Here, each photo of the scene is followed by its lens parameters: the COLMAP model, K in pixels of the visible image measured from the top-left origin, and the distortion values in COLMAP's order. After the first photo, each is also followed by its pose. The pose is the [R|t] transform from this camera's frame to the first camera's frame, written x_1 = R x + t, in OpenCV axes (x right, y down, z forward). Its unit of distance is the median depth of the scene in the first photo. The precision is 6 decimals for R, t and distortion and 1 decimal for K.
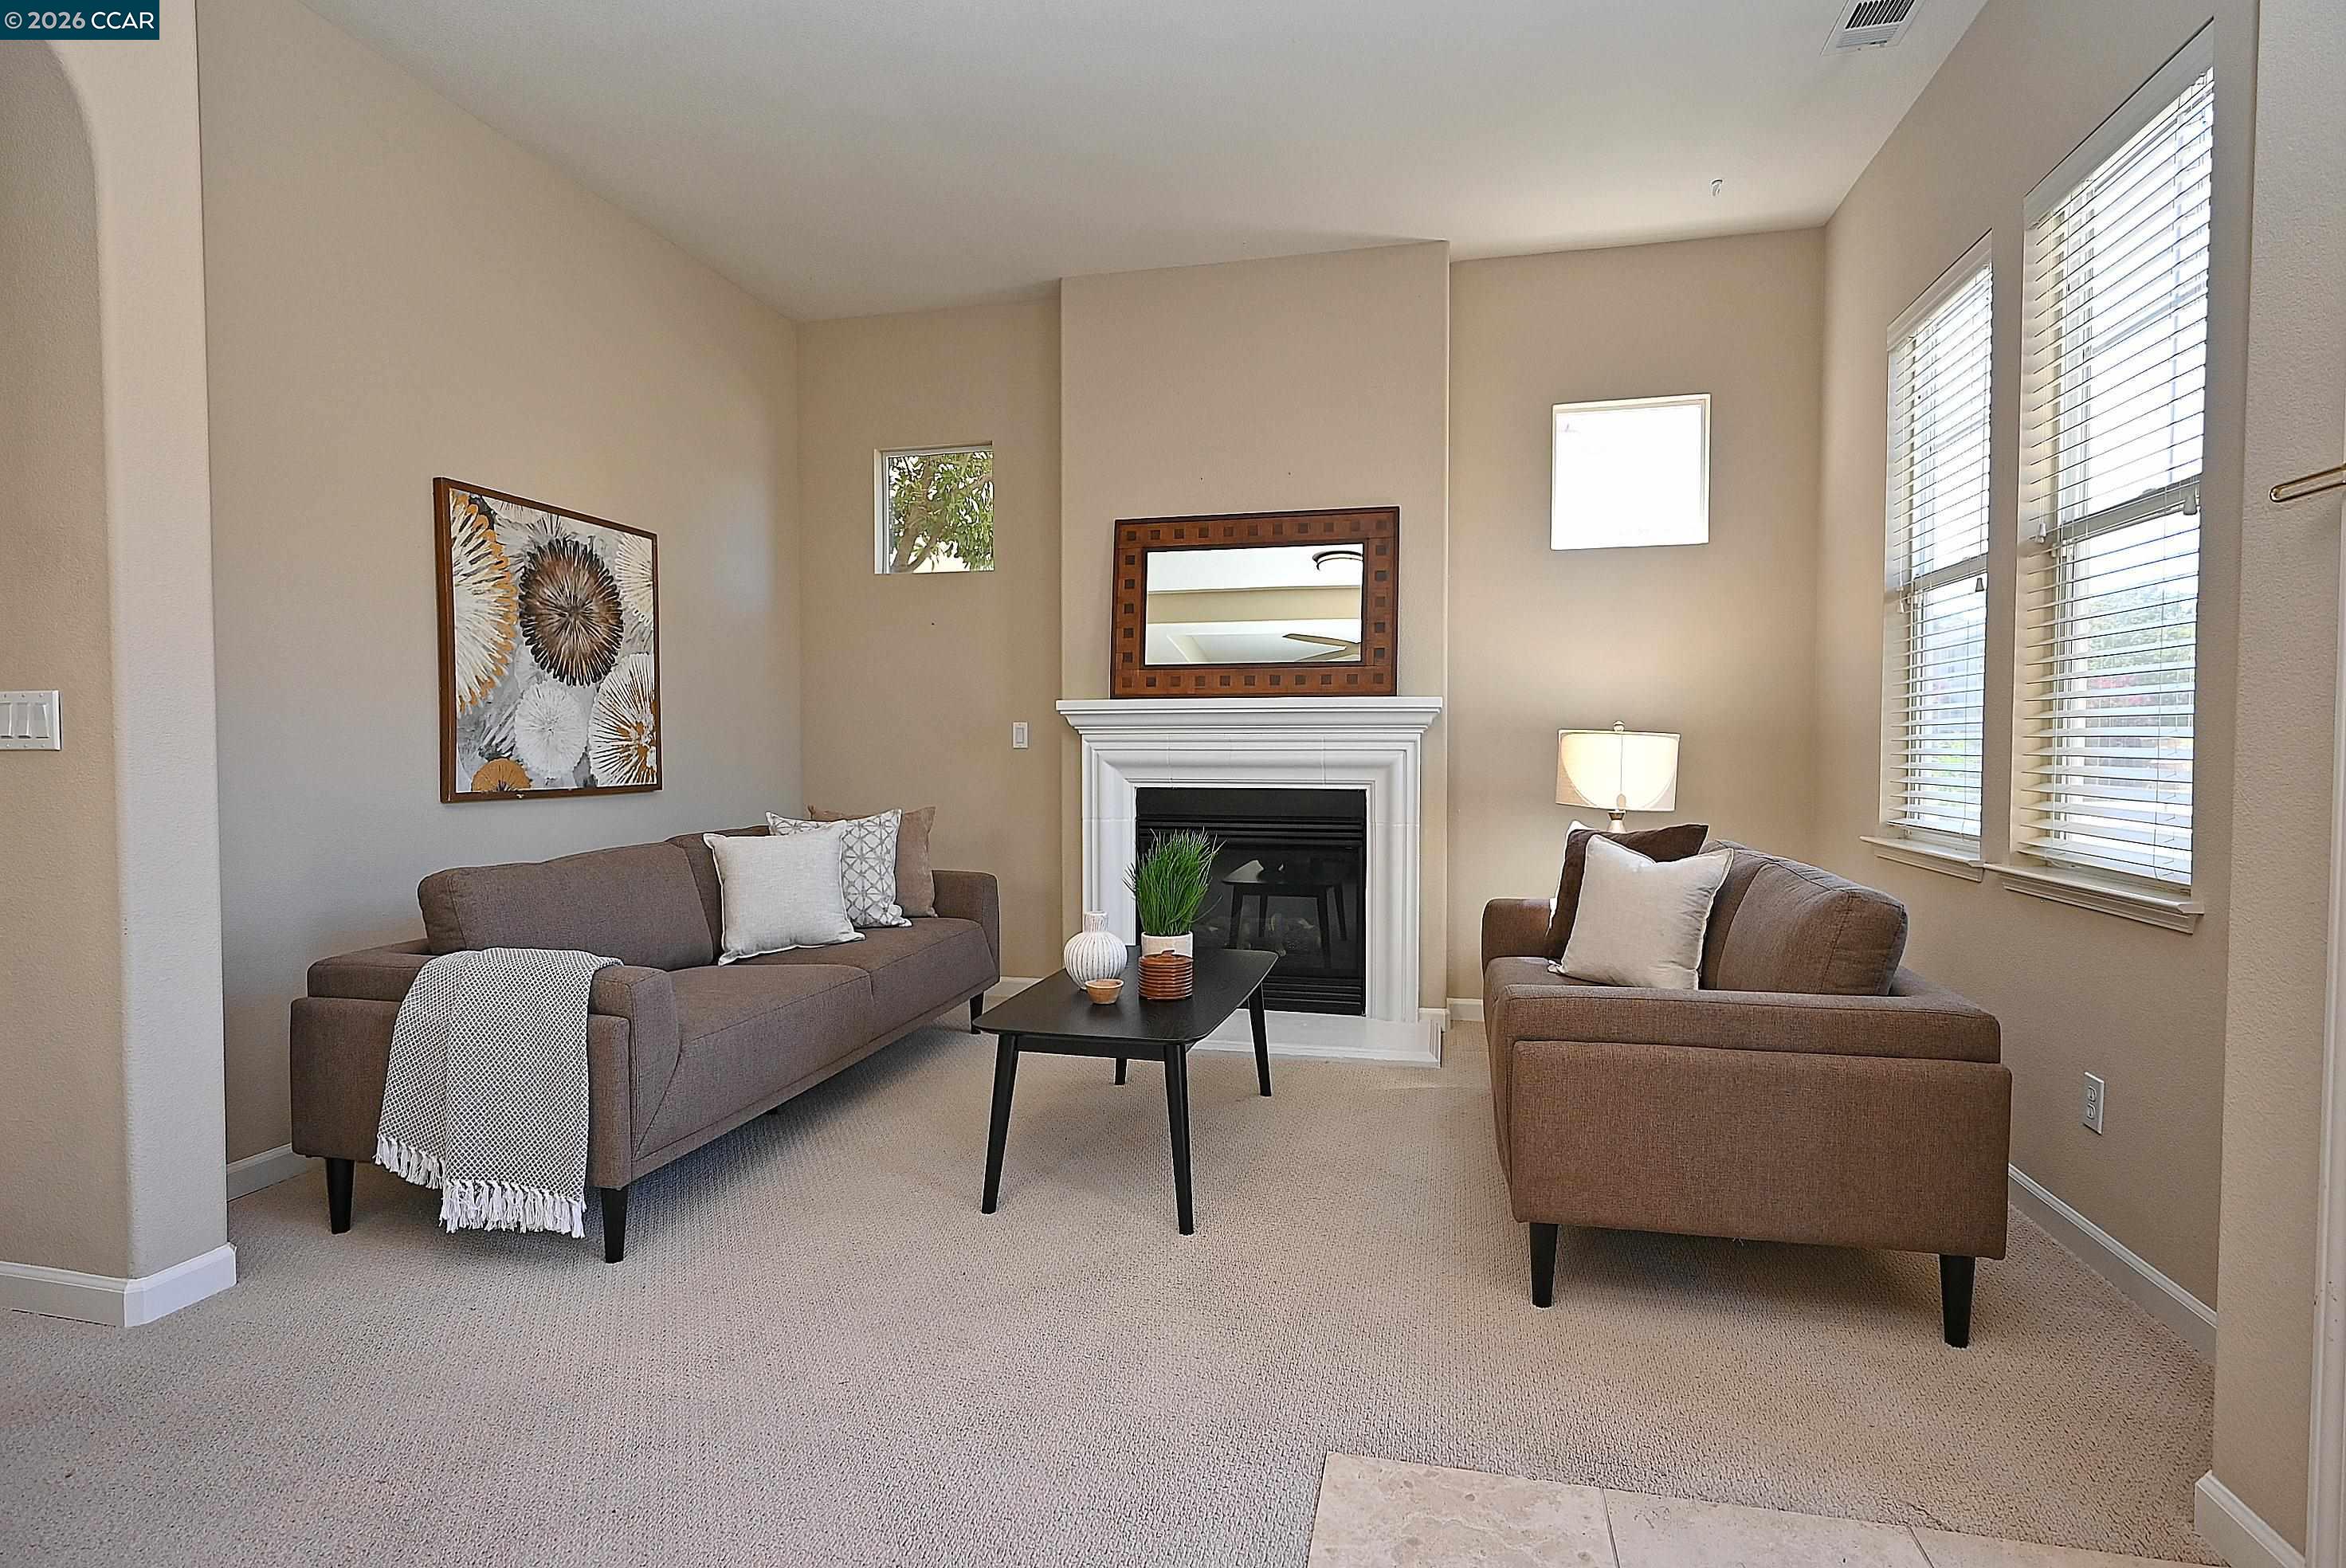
lens RADIAL K [[1150.8, 0, 1173.0], [0, 1150.8, 784.0], [0, 0, 1]] dist [-0.004811, 0.000390]
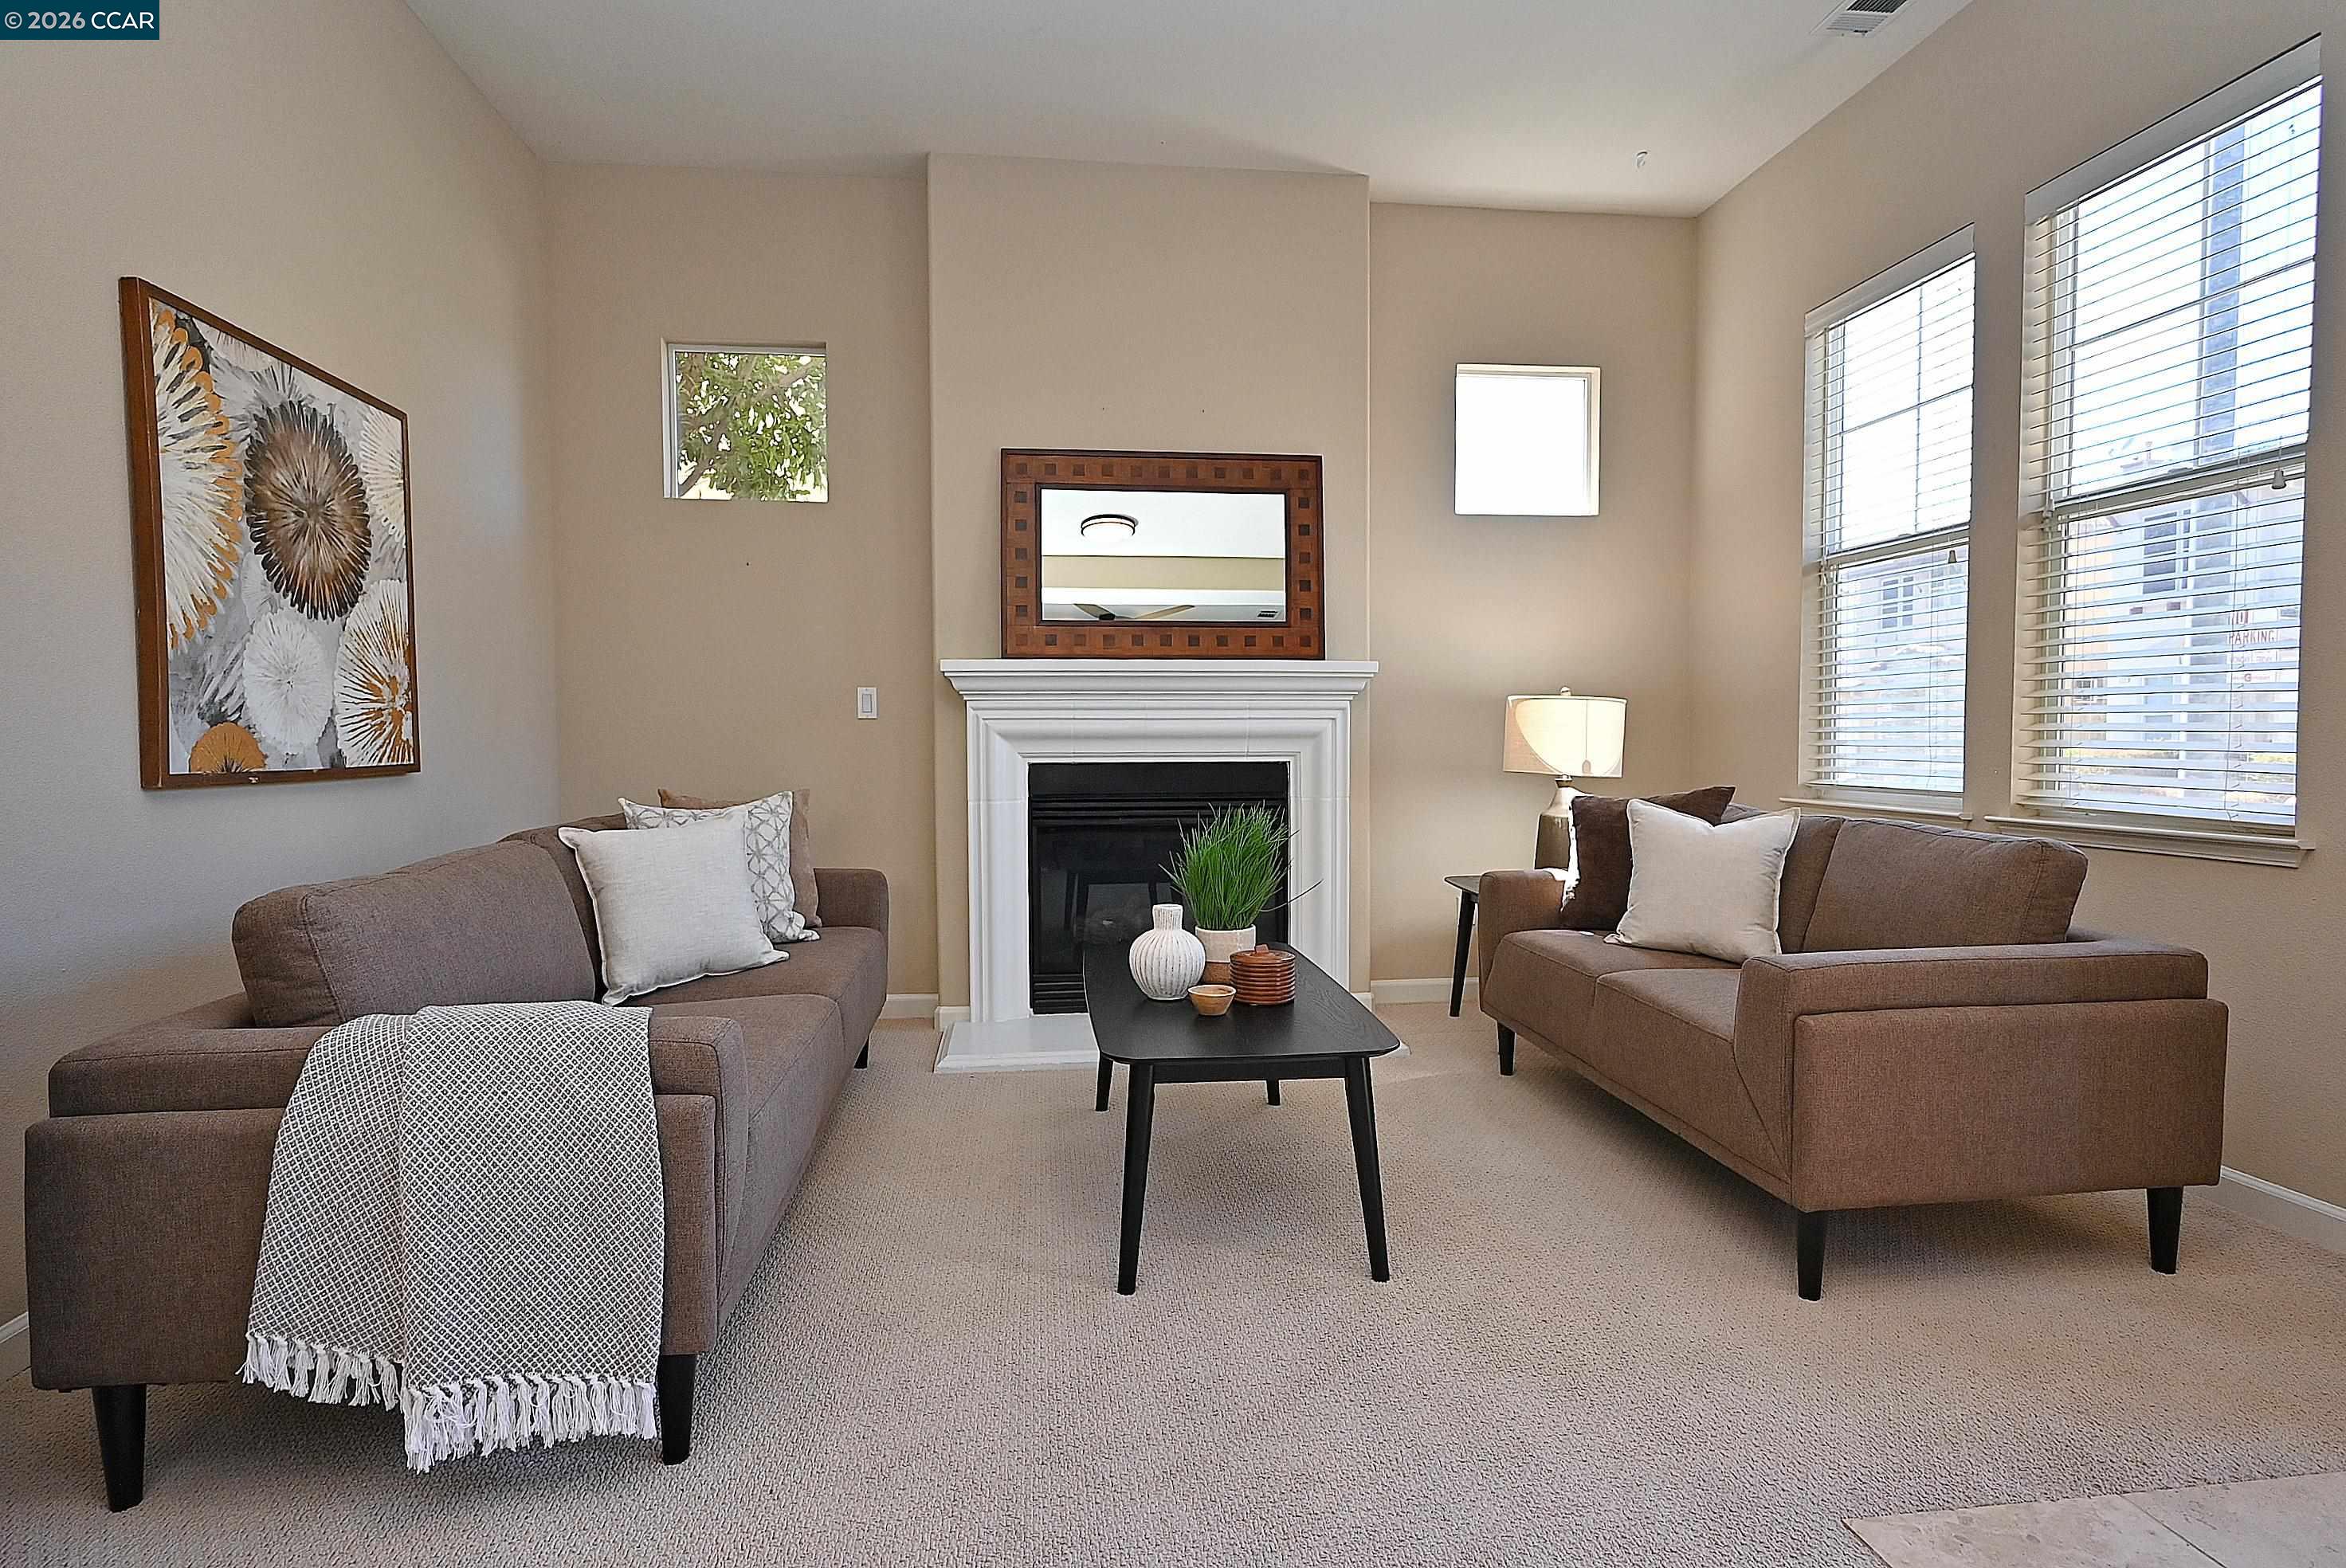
lens RADIAL K [[1178.9, 0, 1173.0], [0, 1178.9, 784.0], [0, 0, 1]] dist [-0.003382, 0.001783]
pose [[0.940477, -0.017527, 0.339404, -0.286135], [0.014260, 0.999825, 0.012115, 0.011743], [-0.339557, -0.006554, 0.940563, 0.168661]]
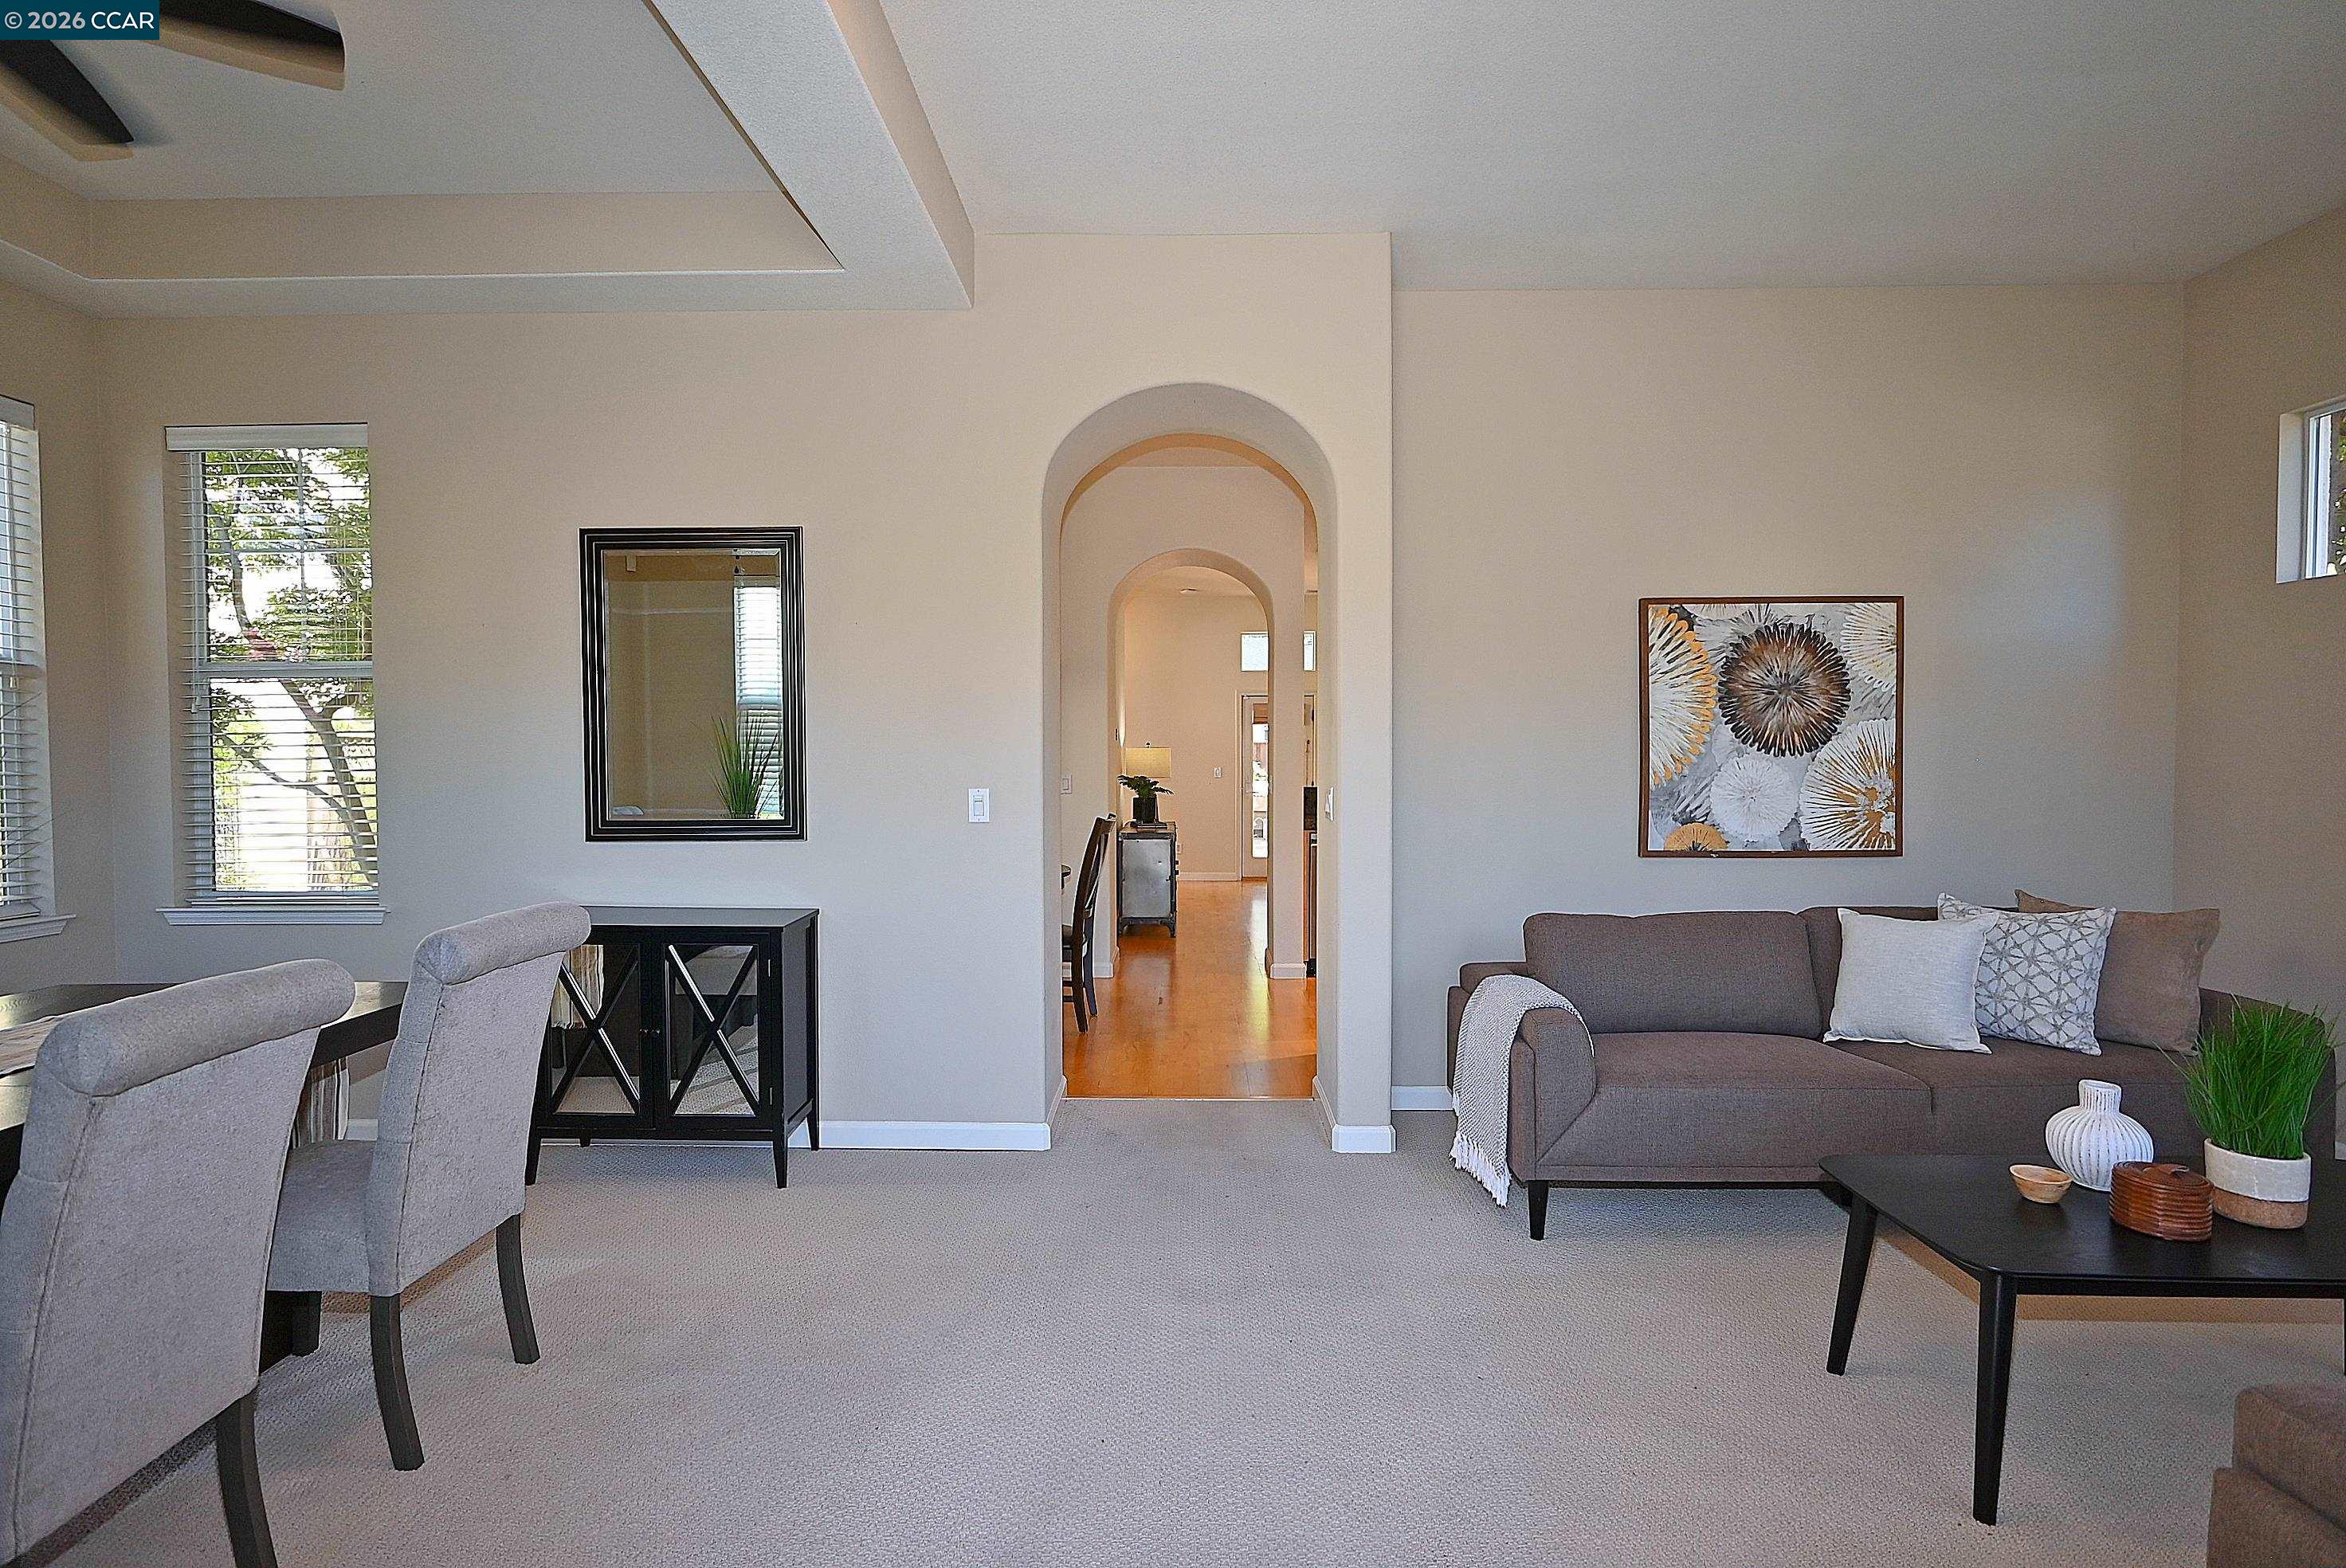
lens RADIAL K [[1150.8, 0, 1173.0], [0, 1150.8, 784.0], [0, 0, 1]] dist [-0.004811, 0.000390]
pose [[0.206152, 0.022406, -0.978263, 0.434171], [-0.027577, 0.999474, 0.017081, -0.063584], [0.978131, 0.023456, 0.206661, 0.215355]]
